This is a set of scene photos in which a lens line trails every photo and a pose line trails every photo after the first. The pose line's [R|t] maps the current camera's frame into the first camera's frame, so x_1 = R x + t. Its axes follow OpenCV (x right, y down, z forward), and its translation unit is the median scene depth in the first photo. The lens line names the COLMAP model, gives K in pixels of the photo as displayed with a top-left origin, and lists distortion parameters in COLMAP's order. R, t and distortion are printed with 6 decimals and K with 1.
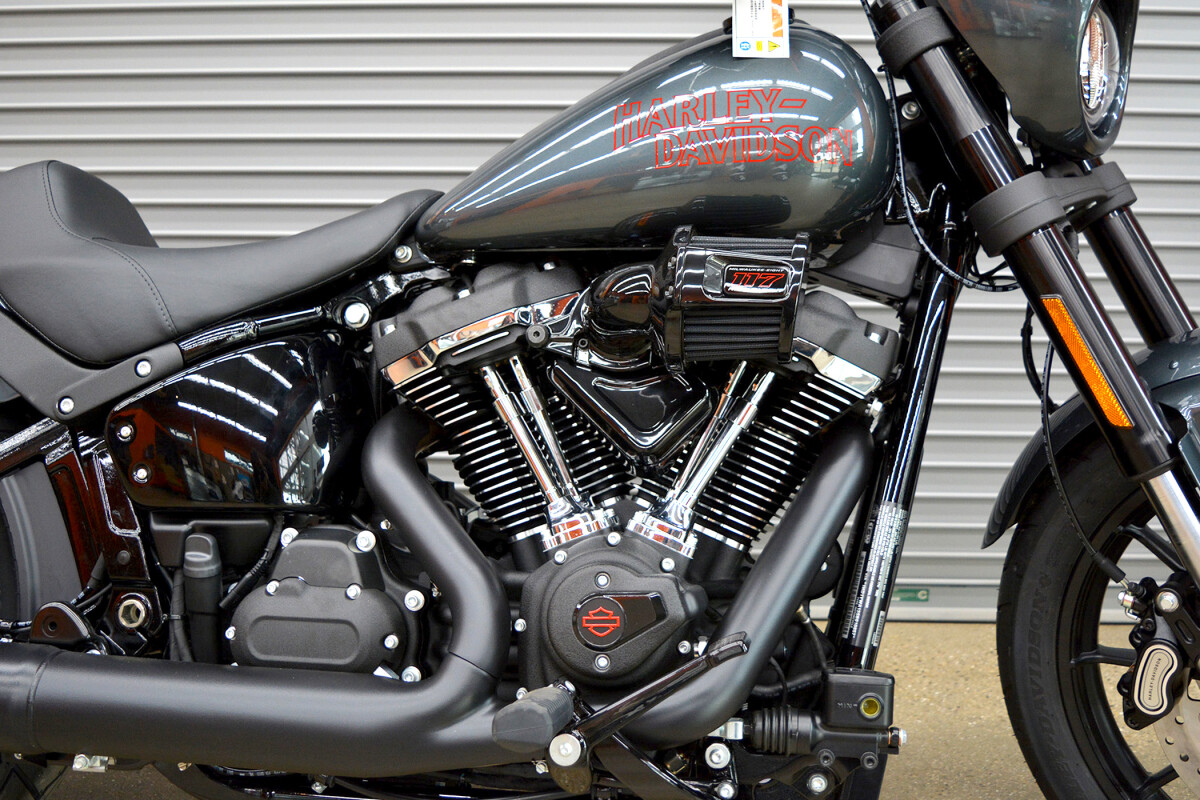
lens RADIAL K [[1209.1, 0, 600.8], [0, 1209.1, 374.2], [0, 0, 1]] dist [-0.049337, 0.013651]
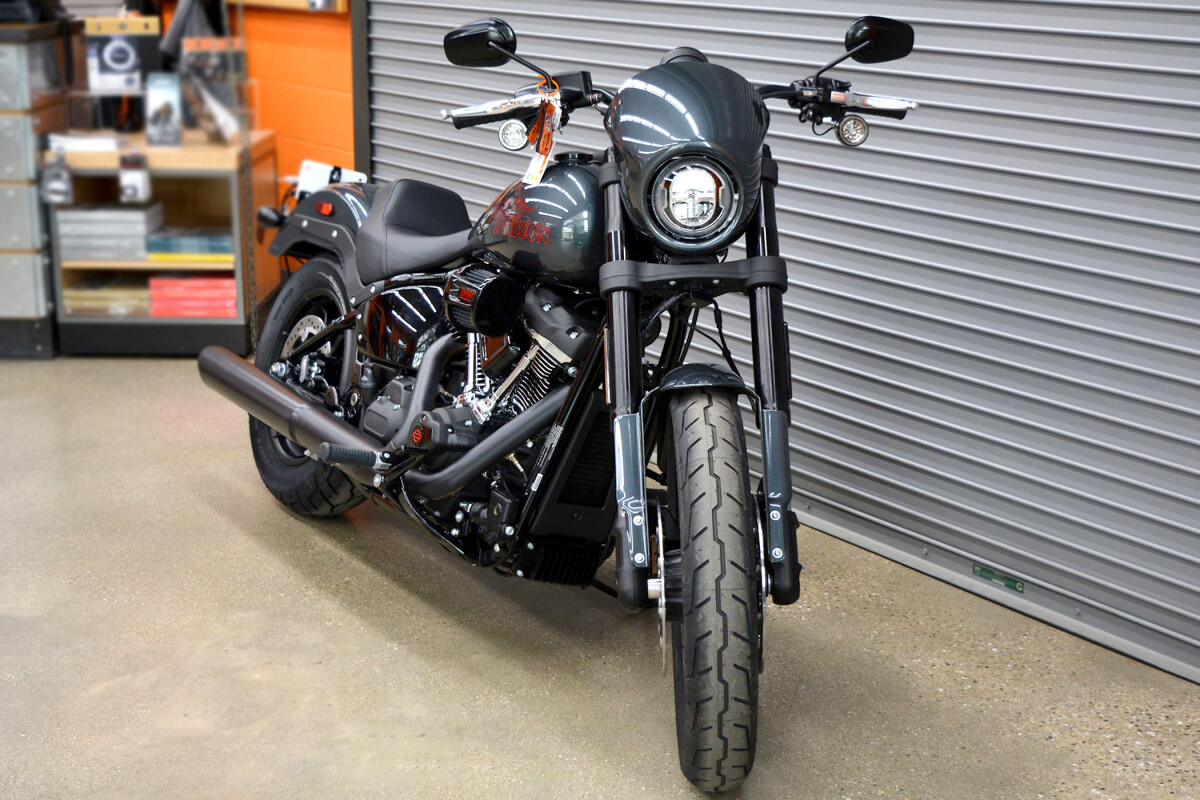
lens RADIAL K [[1523.1, 0, 600.6], [0, 1523.1, 309.0], [0, 0, 1]] dist [-0.018397, -0.017803]
pose [[0.657496, 0.163539, -0.735496, 1.907816], [-0.149586, 0.985062, 0.085308, -0.264443], [0.738460, 0.053930, 0.672137, -0.538693]]
